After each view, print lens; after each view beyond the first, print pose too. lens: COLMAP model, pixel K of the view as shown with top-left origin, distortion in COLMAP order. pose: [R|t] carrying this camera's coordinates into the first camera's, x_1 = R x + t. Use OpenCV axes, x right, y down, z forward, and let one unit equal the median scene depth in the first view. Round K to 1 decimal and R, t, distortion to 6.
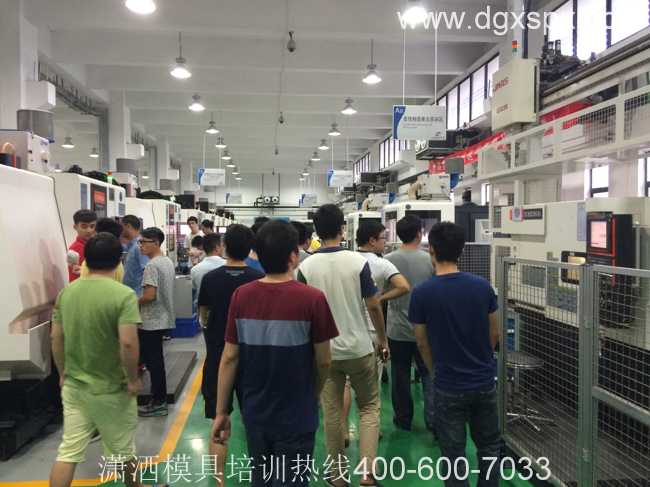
lens RADIAL K [[559.9, 0, 325.0], [0, 559.9, 243.5], [0, 0, 1]] dist [0.031546, -0.013210]
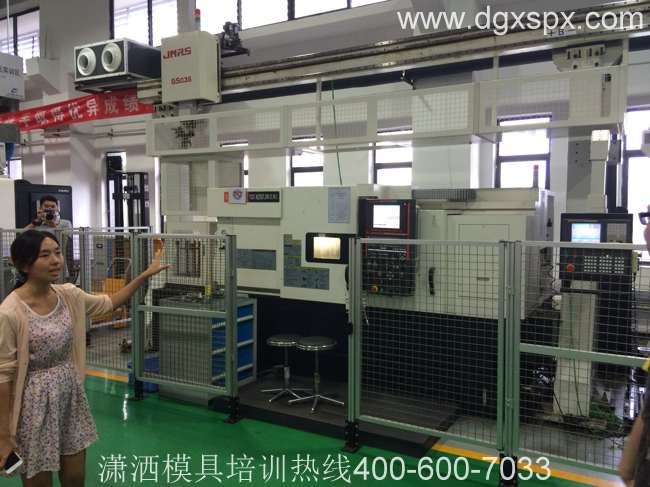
lens RADIAL K [[559.9, 0, 325.0], [0, 559.9, 243.5], [0, 0, 1]] dist [0.031546, -0.013210]
pose [[0.567507, -0.037679, 0.822506, -0.120860], [0.016272, 0.999271, 0.034549, -0.000722], [-0.823208, -0.006223, 0.567706, 0.108432]]
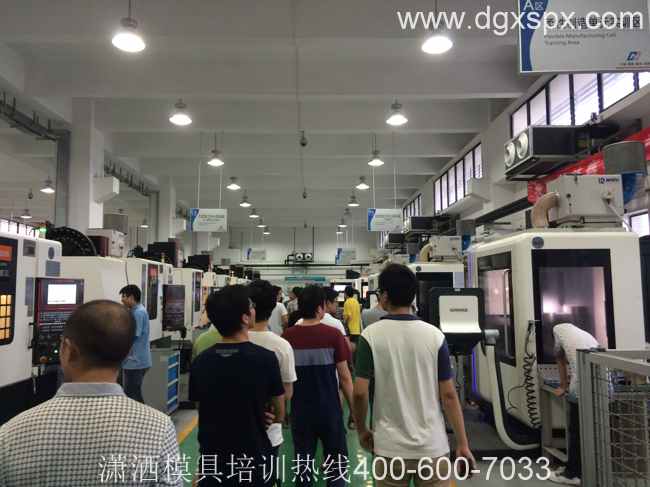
lens RADIAL K [[559.9, 0, 325.0], [0, 559.9, 243.5], [0, 0, 1]] dist [0.031546, -0.013210]
pose [[0.997194, -0.012528, -0.073800, 0.003368], [0.004428, 0.994042, -0.108909, -0.008874], [0.074725, 0.108277, 0.991308, 0.331684]]
